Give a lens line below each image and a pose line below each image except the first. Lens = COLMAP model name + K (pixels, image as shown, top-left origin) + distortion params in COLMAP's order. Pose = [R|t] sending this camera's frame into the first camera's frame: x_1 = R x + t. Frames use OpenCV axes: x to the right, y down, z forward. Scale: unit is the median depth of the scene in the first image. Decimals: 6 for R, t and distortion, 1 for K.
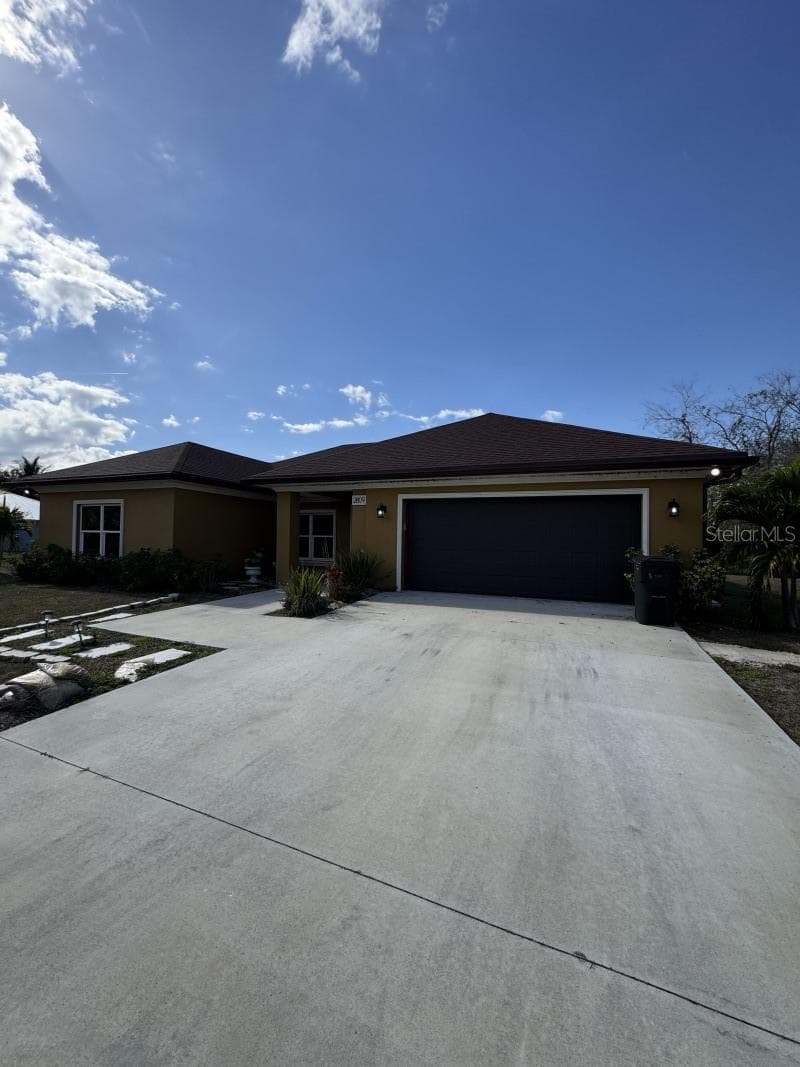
lens RADIAL K [[430.6, 0, 385.5], [0, 430.6, 533.0], [0, 0, 1]] dist [0.021976, 0.000265]
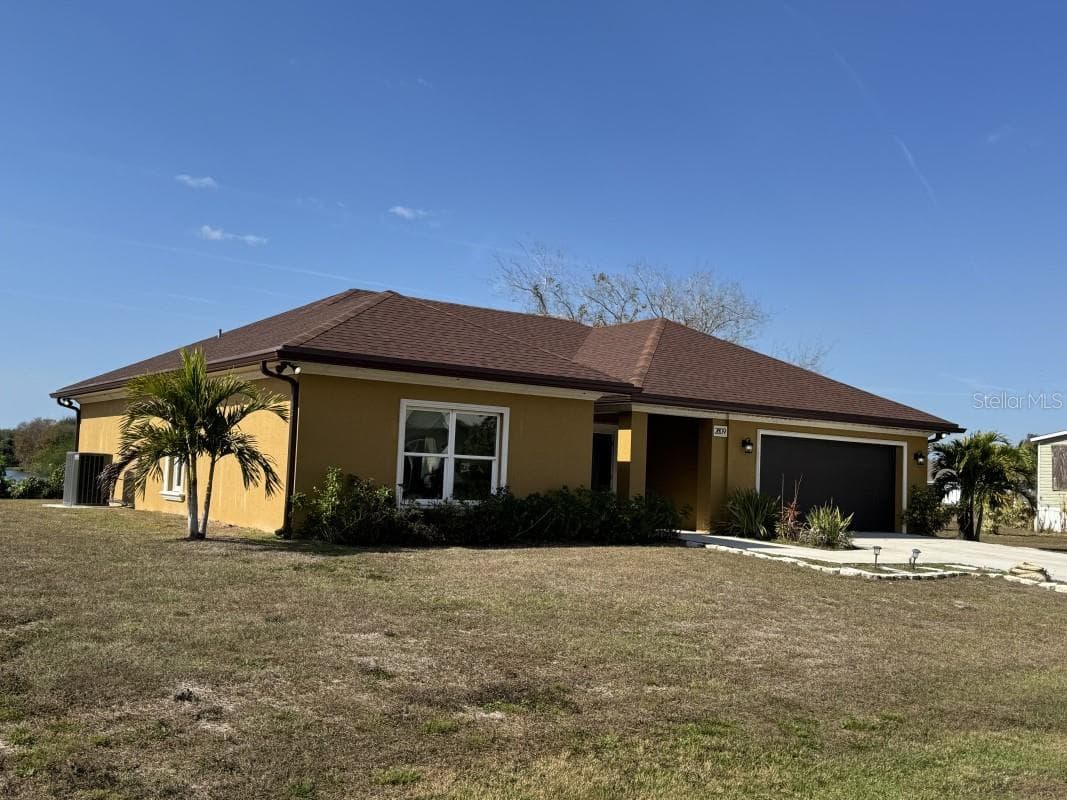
lens RADIAL K [[1072.3, 0, 533.5], [0, 1072.3, 400.0], [0, 0, 1]] dist [0.156062, 0.000042]
pose [[0.553701, 0.063949, 0.830256, -2.120656], [-0.044258, 0.997898, -0.047345, -0.018107], [-0.831539, -0.010530, 0.555367, 0.084234]]
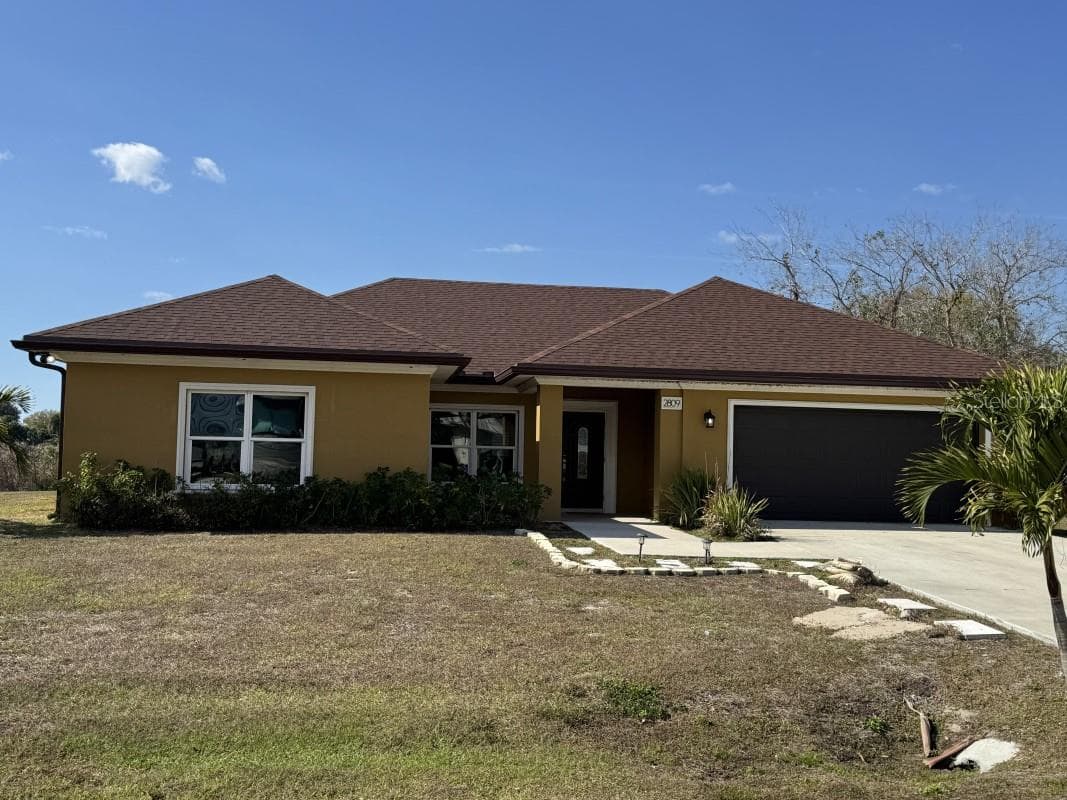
lens RADIAL K [[1072.3, 0, 533.5], [0, 1072.3, 400.0], [0, 0, 1]] dist [0.156062, 0.000042]
pose [[0.867637, 0.029060, 0.496348, -1.212025], [-0.015934, 0.999403, -0.030659, -0.019951], [-0.496943, 0.018692, 0.867582, -0.525401]]
